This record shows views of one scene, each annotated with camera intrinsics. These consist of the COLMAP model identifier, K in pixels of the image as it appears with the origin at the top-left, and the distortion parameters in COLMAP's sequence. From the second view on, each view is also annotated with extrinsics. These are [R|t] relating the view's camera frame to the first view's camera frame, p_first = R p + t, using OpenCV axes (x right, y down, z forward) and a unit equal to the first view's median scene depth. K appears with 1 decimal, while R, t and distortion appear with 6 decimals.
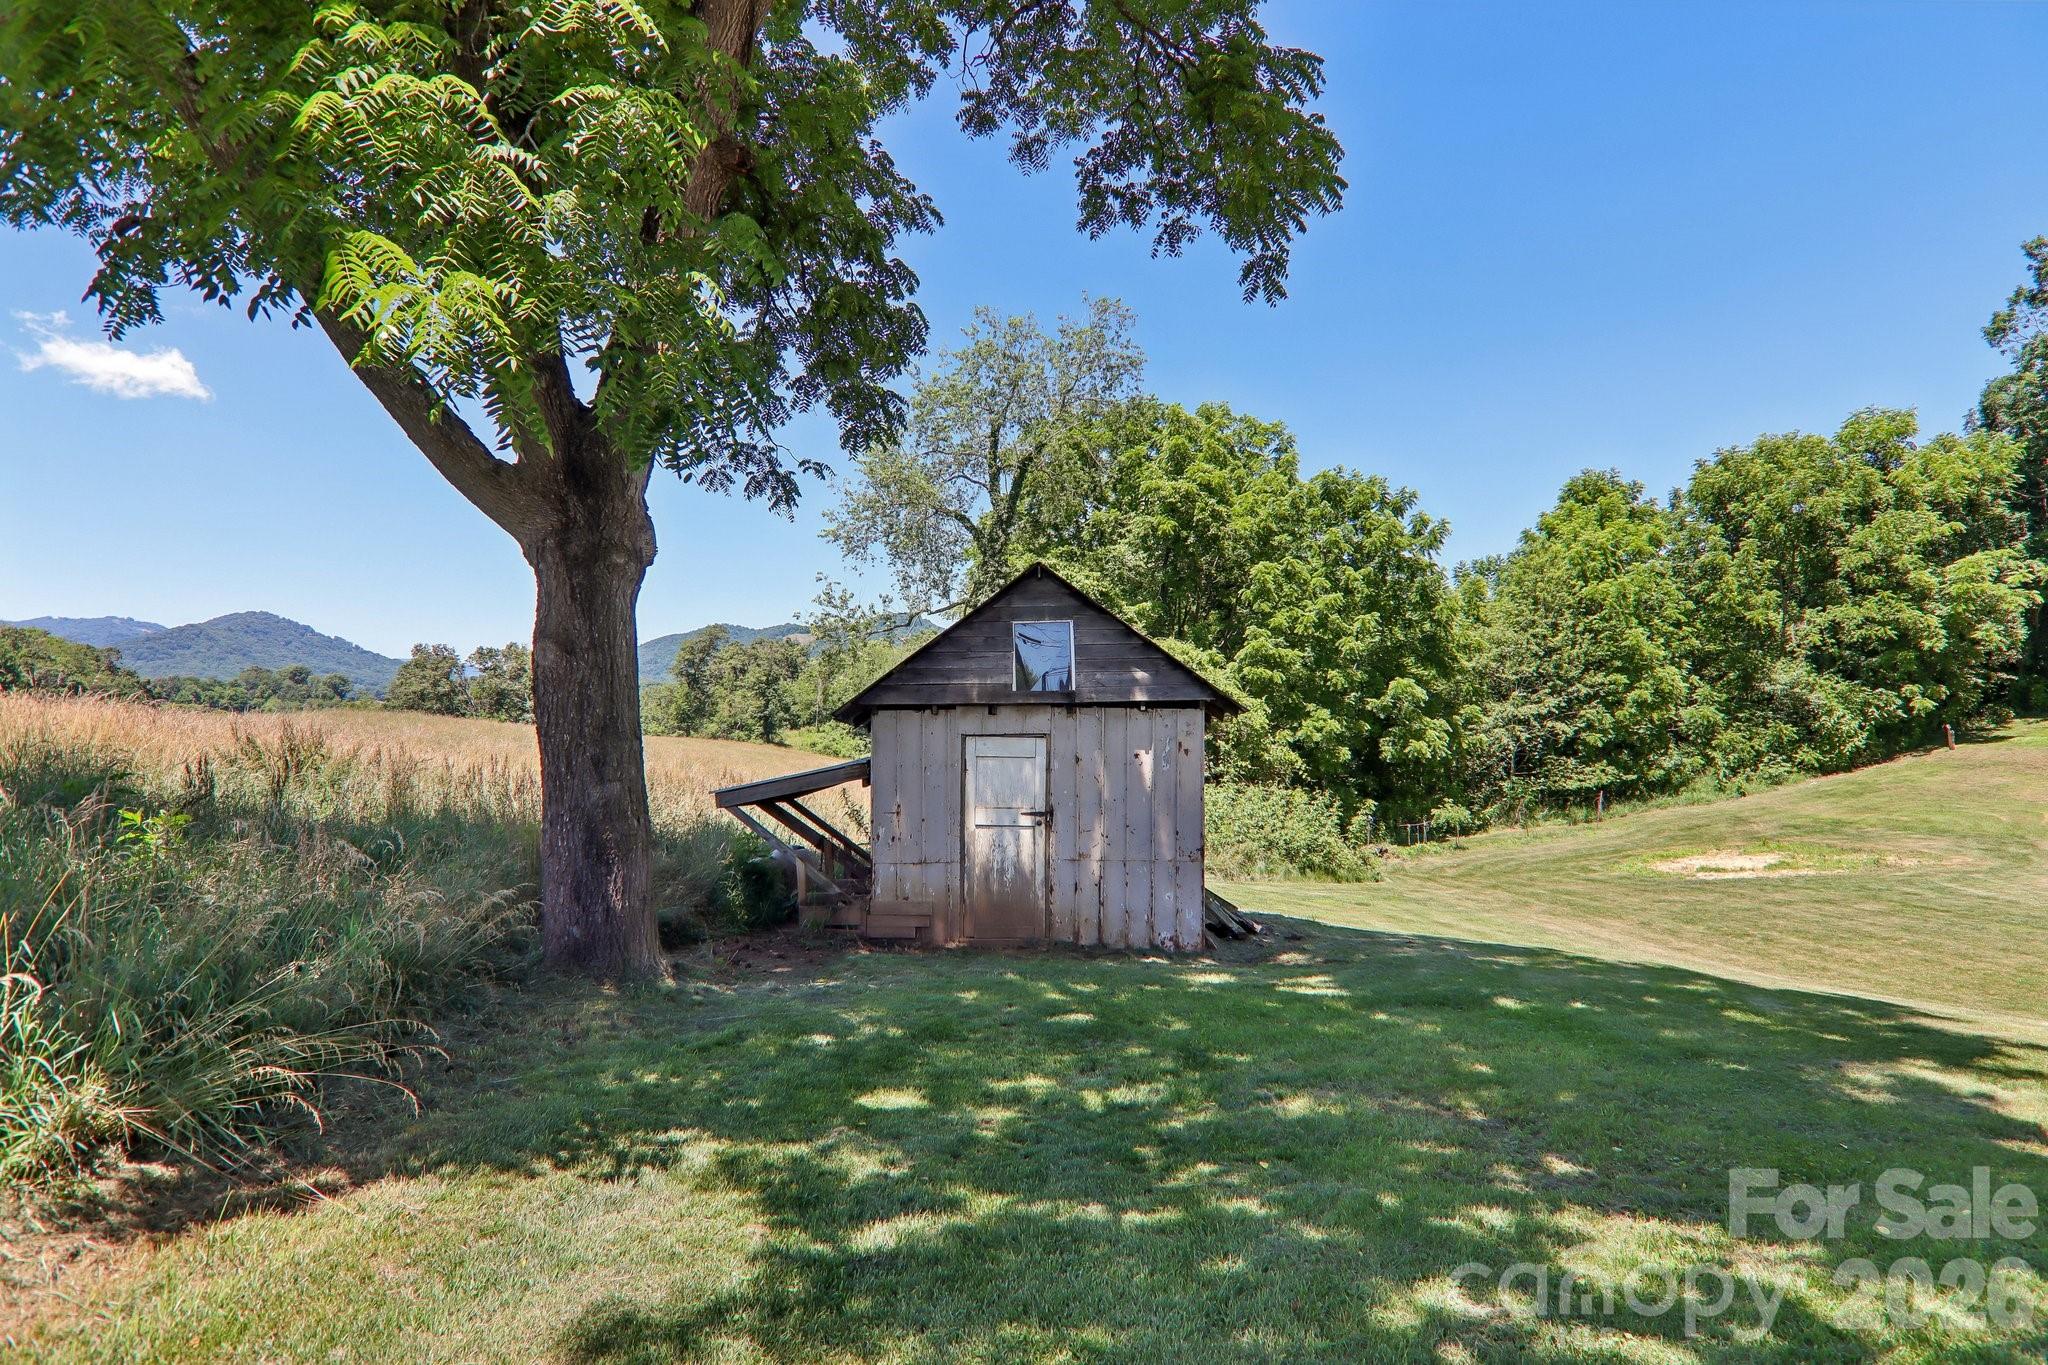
lens RADIAL K [[1144.4, 0, 1020.2], [0, 1144.4, 701.8], [0, 0, 1]] dist [0.005776, -0.019651]
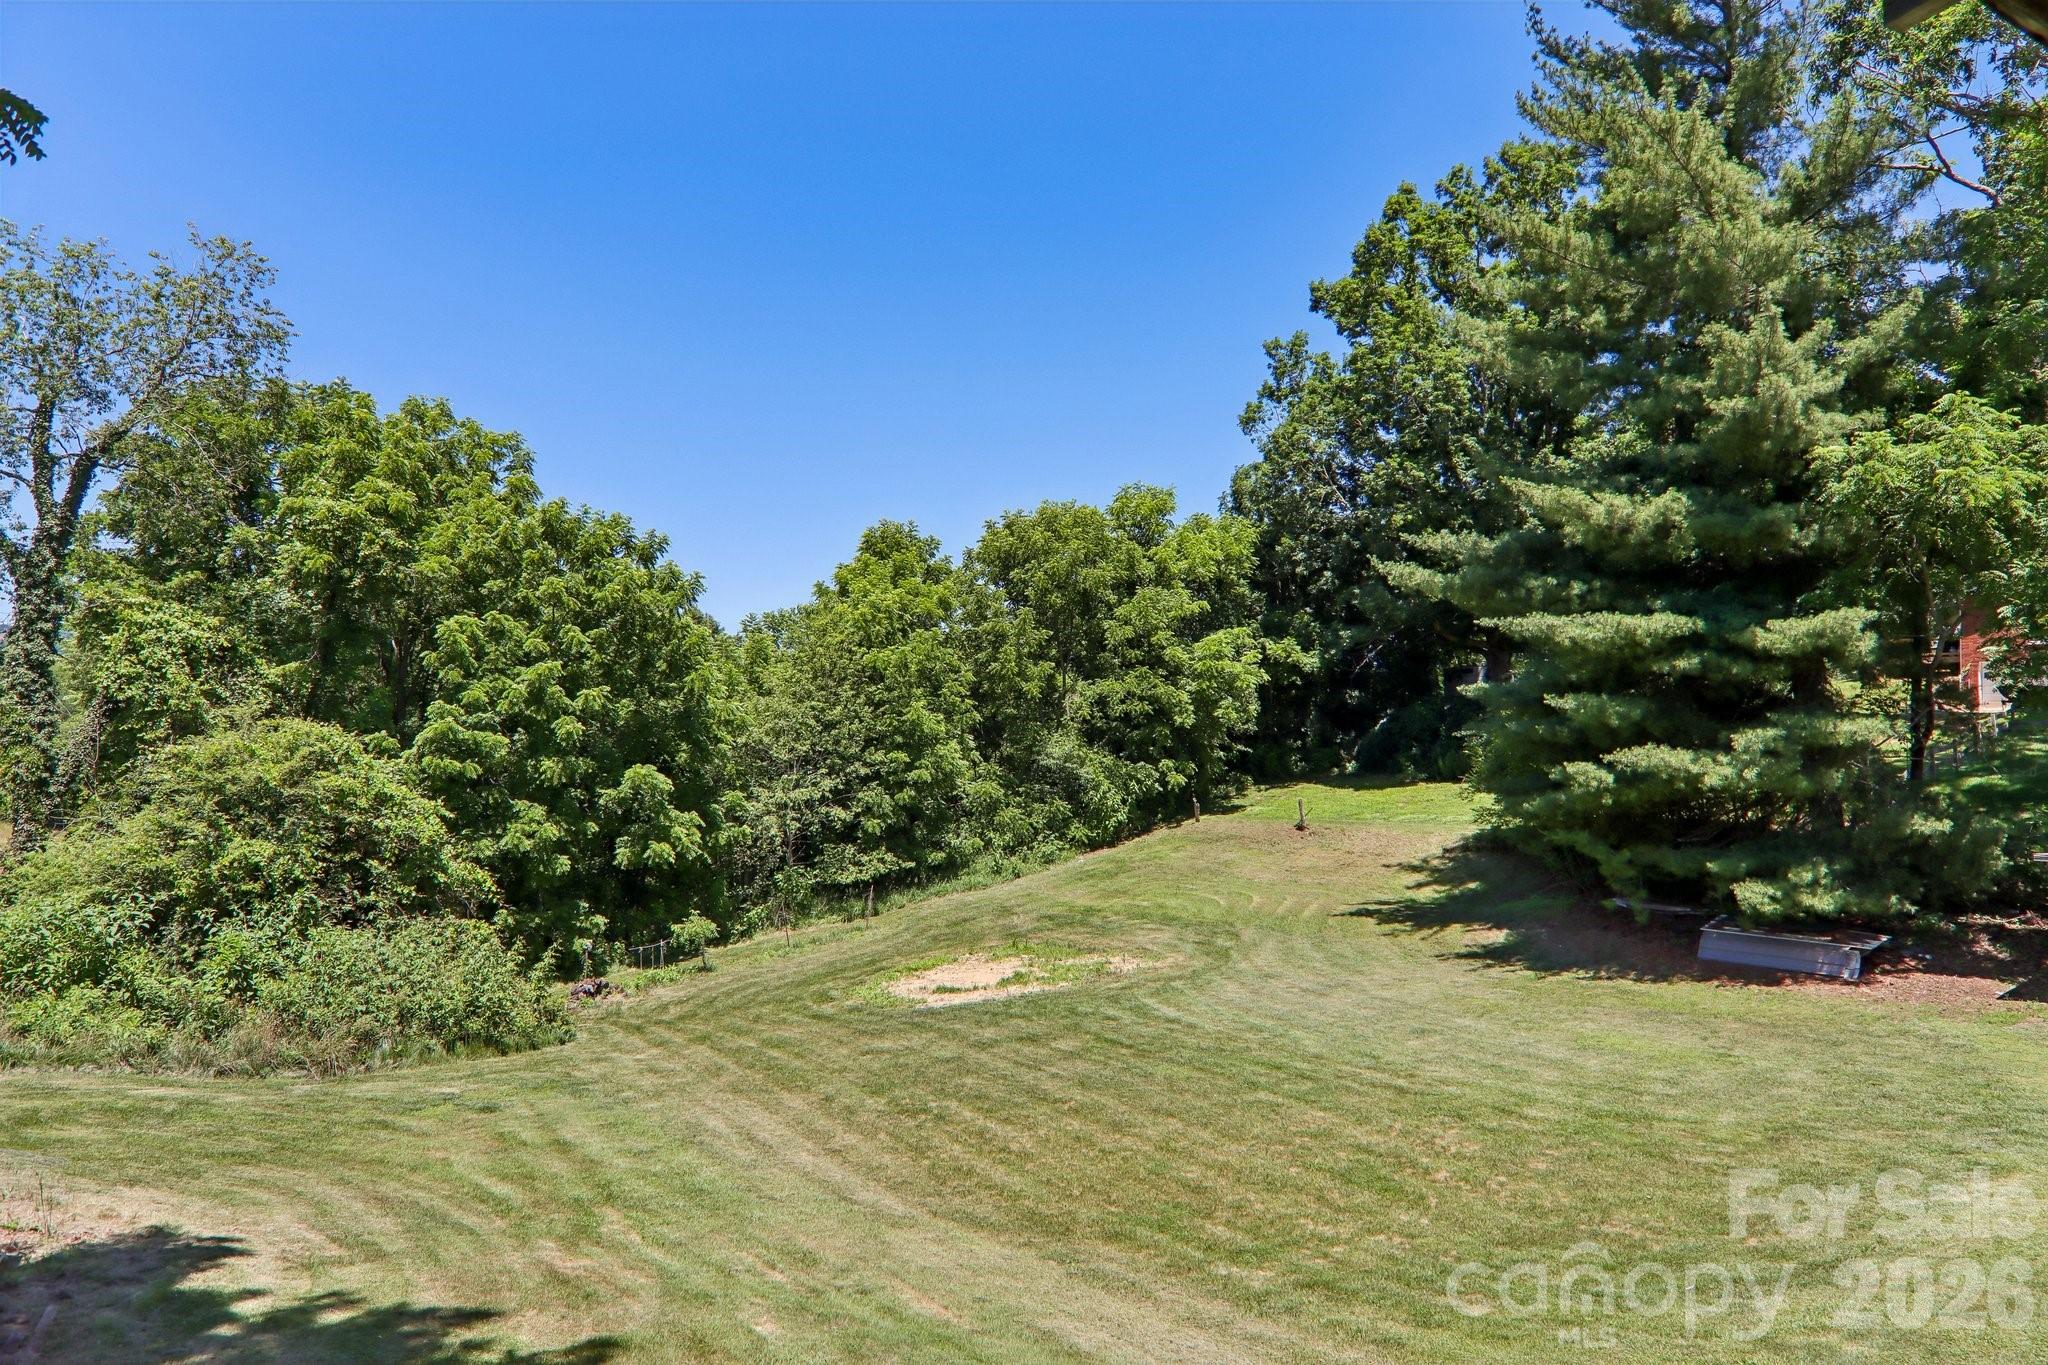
lens RADIAL K [[1268.3, 0, 1030.4], [0, 1268.3, 705.3], [0, 0, 1]] dist [0.002260, -0.016268]
pose [[0.873808, 0.009354, 0.486182, 0.120669], [-0.000480, 0.999831, -0.018374, -0.041952], [-0.486272, 0.015822, 0.873664, 0.061785]]
